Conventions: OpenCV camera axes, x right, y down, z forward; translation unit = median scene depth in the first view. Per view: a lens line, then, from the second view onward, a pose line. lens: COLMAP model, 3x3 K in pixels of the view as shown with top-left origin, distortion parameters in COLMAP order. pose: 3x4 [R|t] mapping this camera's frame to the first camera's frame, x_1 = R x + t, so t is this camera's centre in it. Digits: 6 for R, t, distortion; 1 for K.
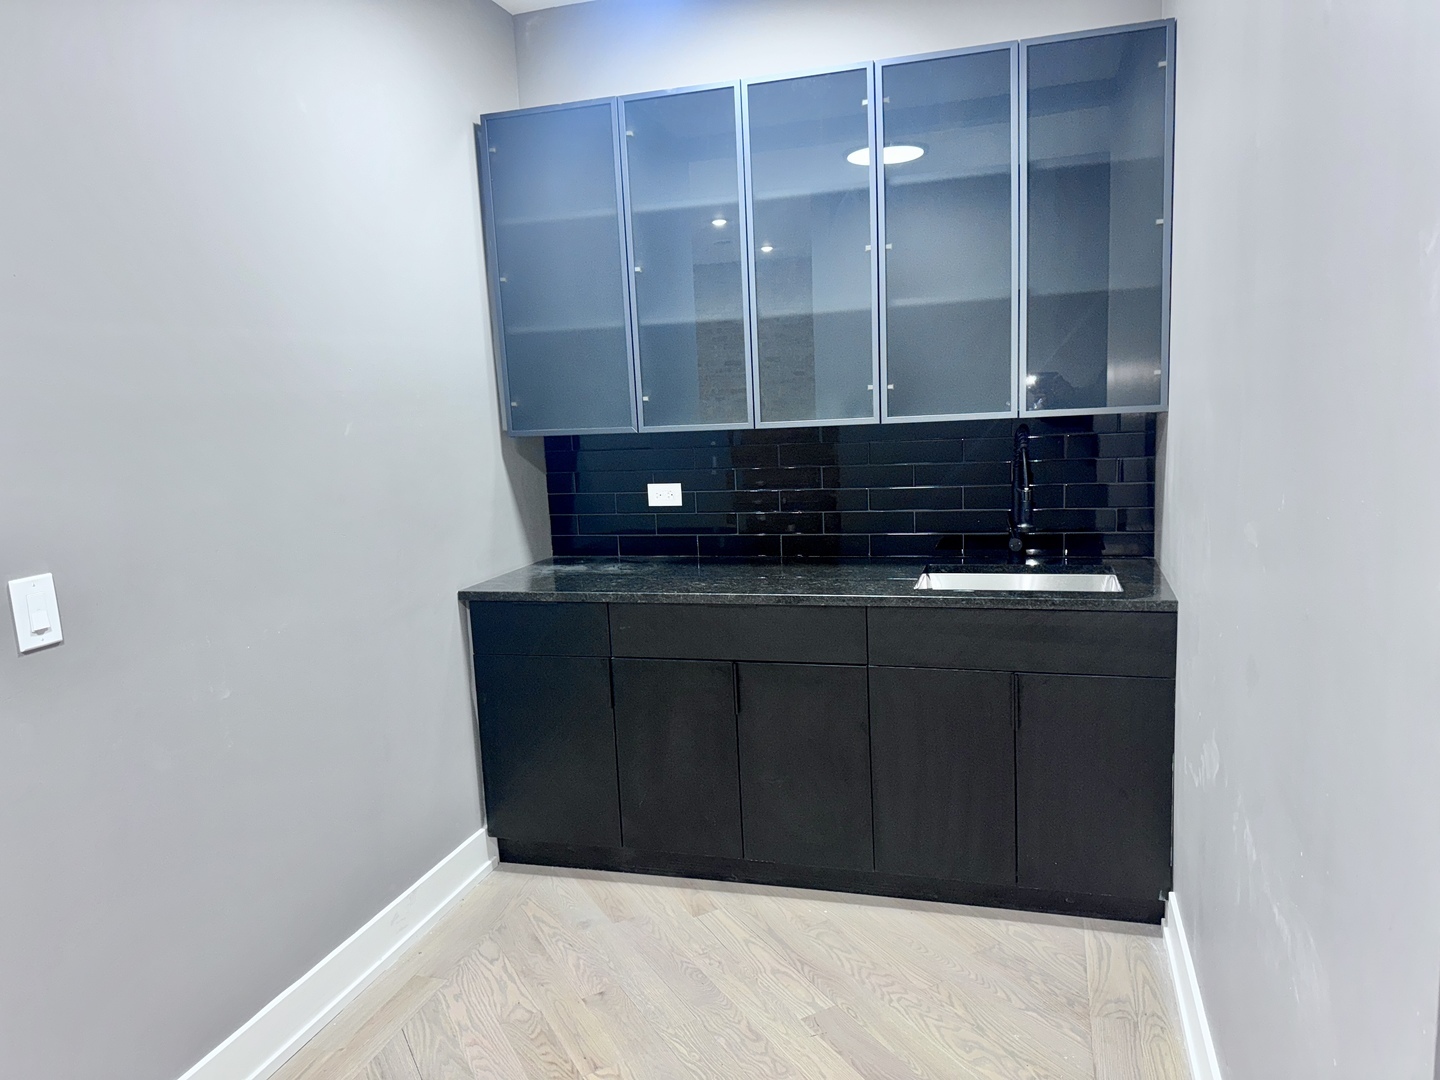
lens RADIAL K [[1063.6, 0, 709.0], [0, 1063.6, 562.9], [0, 0, 1]] dist [0.220417, -0.323459]
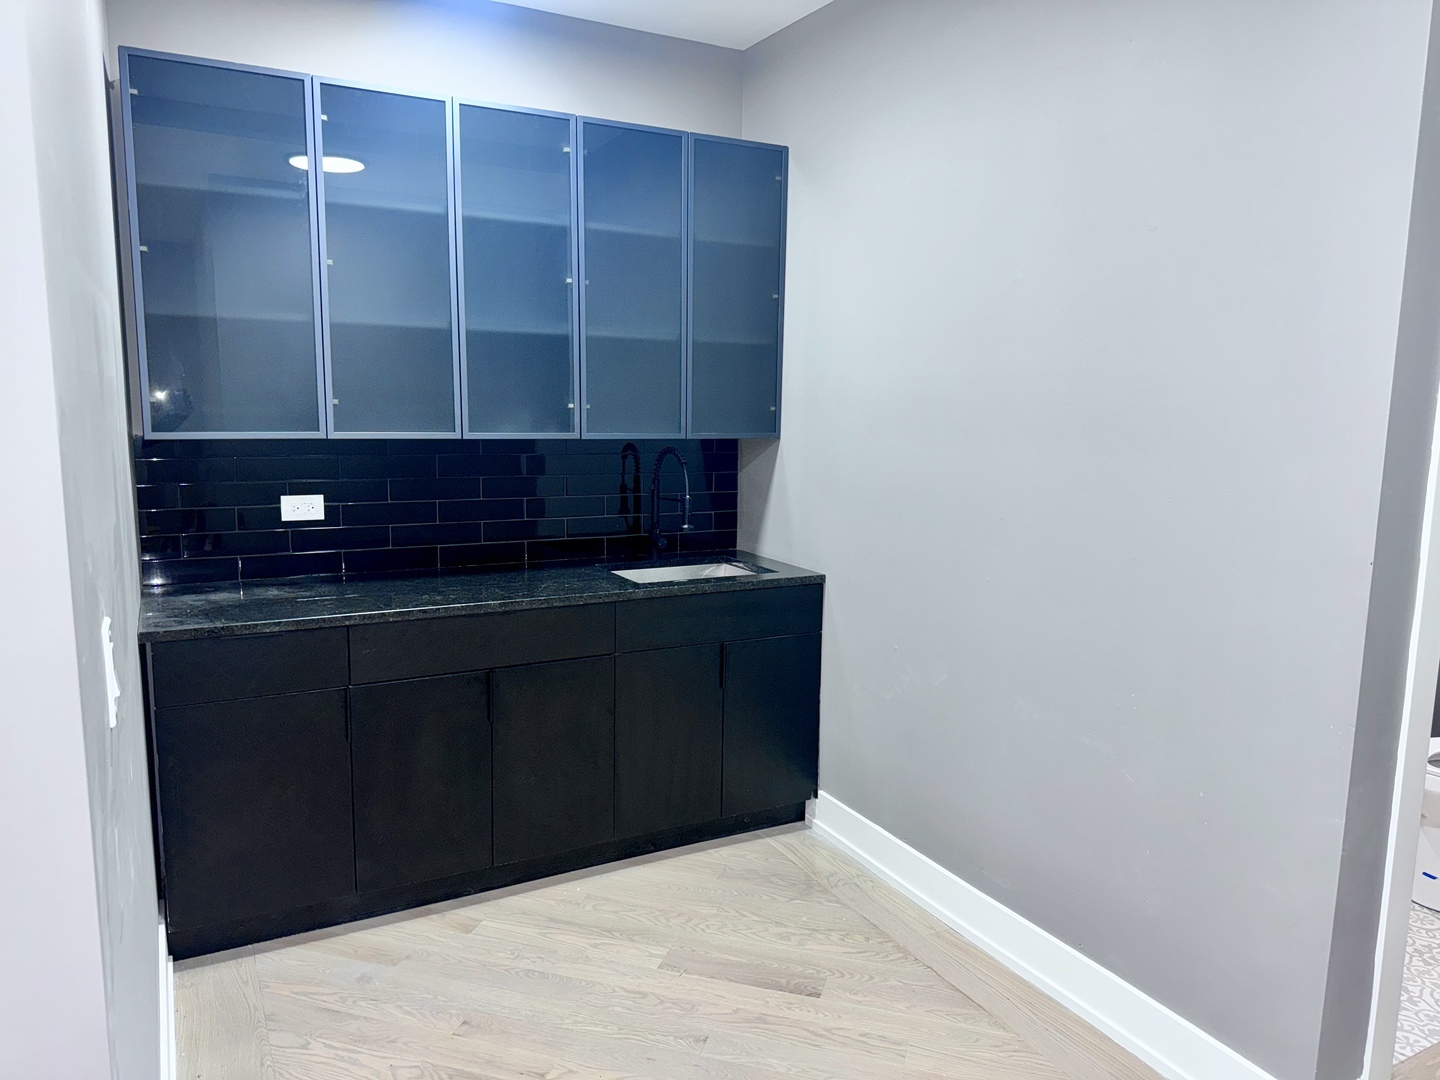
lens RADIAL K [[1063.6, 0, 709.0], [0, 1063.6, 562.9], [0, 0, 1]] dist [0.220417, -0.323459]
pose [[0.705127, -0.054896, 0.706953, -0.538721], [0.069900, 0.997524, 0.007739, -0.001165], [-0.705628, 0.043959, 0.707218, 0.132043]]
